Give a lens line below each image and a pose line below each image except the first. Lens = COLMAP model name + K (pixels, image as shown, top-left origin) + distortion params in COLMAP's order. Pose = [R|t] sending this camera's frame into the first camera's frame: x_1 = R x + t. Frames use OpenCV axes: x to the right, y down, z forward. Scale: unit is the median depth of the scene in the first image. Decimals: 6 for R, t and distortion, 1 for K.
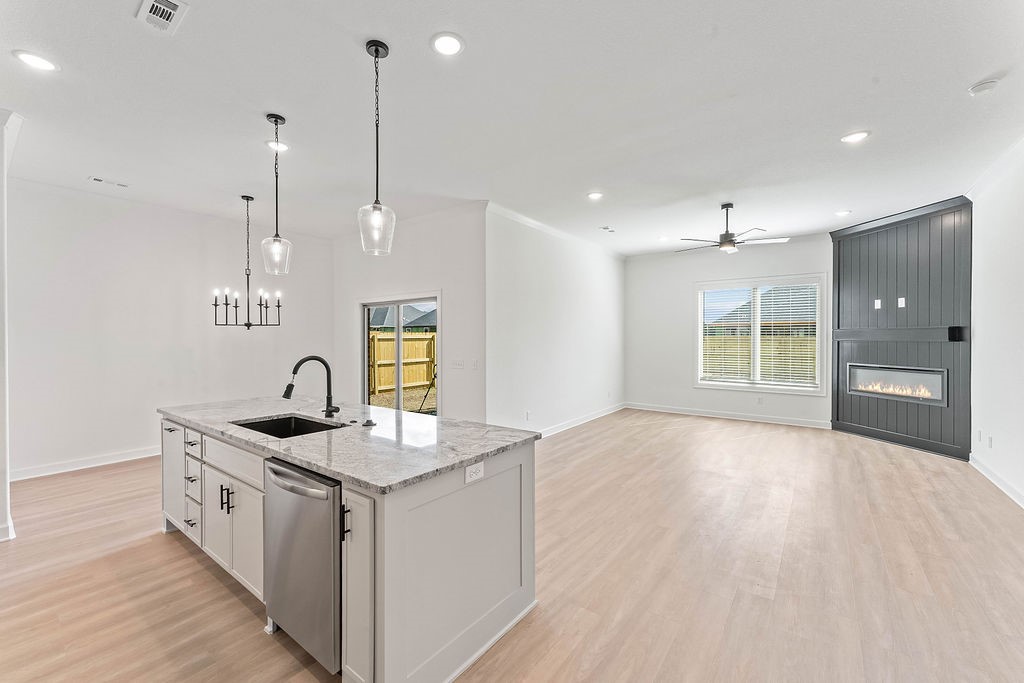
lens RADIAL K [[409.7, 0, 508.0], [0, 409.7, 339.6], [0, 0, 1]] dist [0.001319, -0.000076]
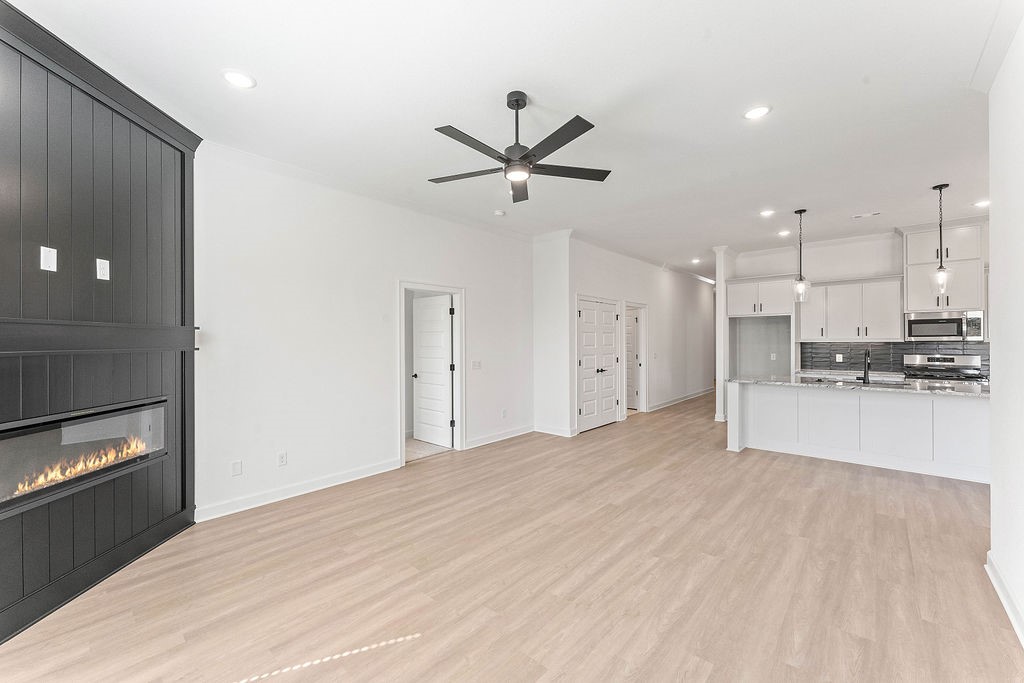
lens RADIAL K [[409.7, 0, 503.7], [0, 409.7, 337.3], [0, 0, 1]] dist [0.001319, -0.000076]
pose [[-0.996001, 0.009273, 0.088859, 0.536870], [0.008976, 0.999953, -0.003744, -0.009036], [-0.088889, -0.002932, -0.996037, 1.637451]]
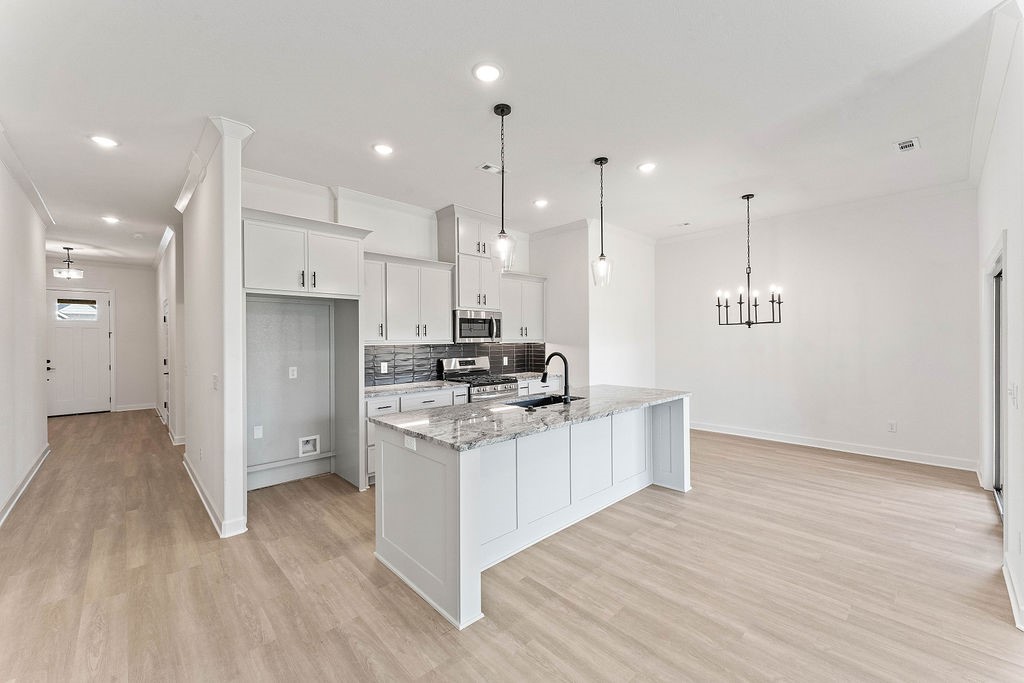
lens RADIAL K [[409.7, 0, 513.3], [0, 409.7, 339.2], [0, 0, 1]] dist [0.001319, -0.000076]
pose [[-0.153967, 0.004236, -0.988067, 0.443429], [0.004398, 0.999984, 0.003601, -0.003476], [0.988066, -0.003791, -0.153983, 0.585887]]
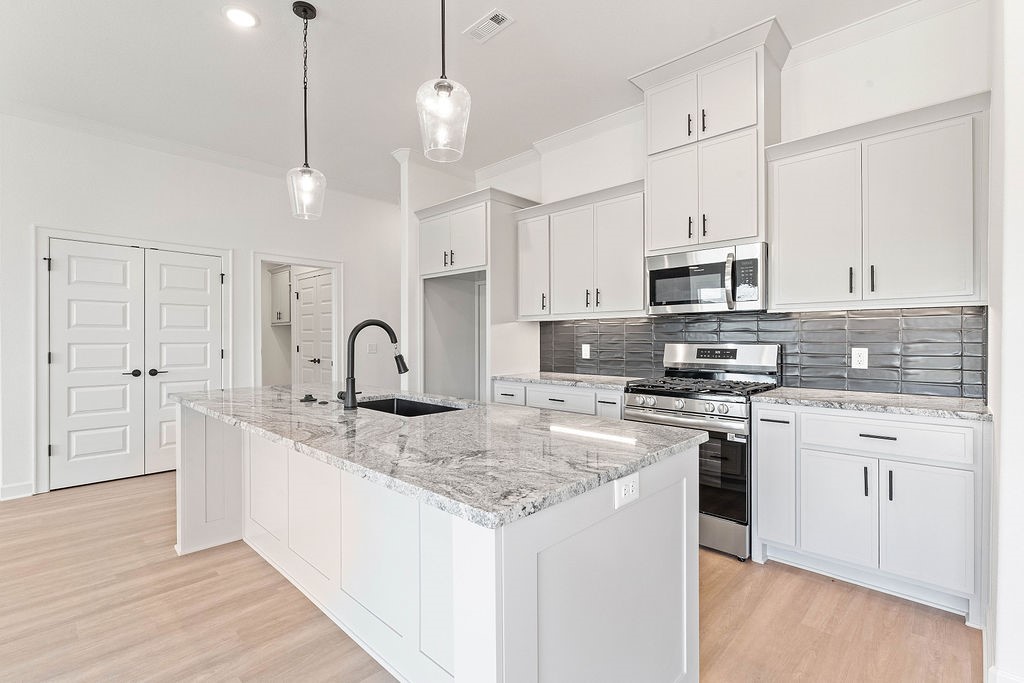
lens RADIAL K [[468.3, 0, 496.7], [0, 468.3, 338.7], [0, 0, 1]] dist [-0.000891, -0.000479]
pose [[-0.992564, 0.005002, 0.121624, -0.437576], [0.005837, 0.999962, 0.006513, 0.038492], [-0.121586, 0.007175, -0.992555, 0.991936]]
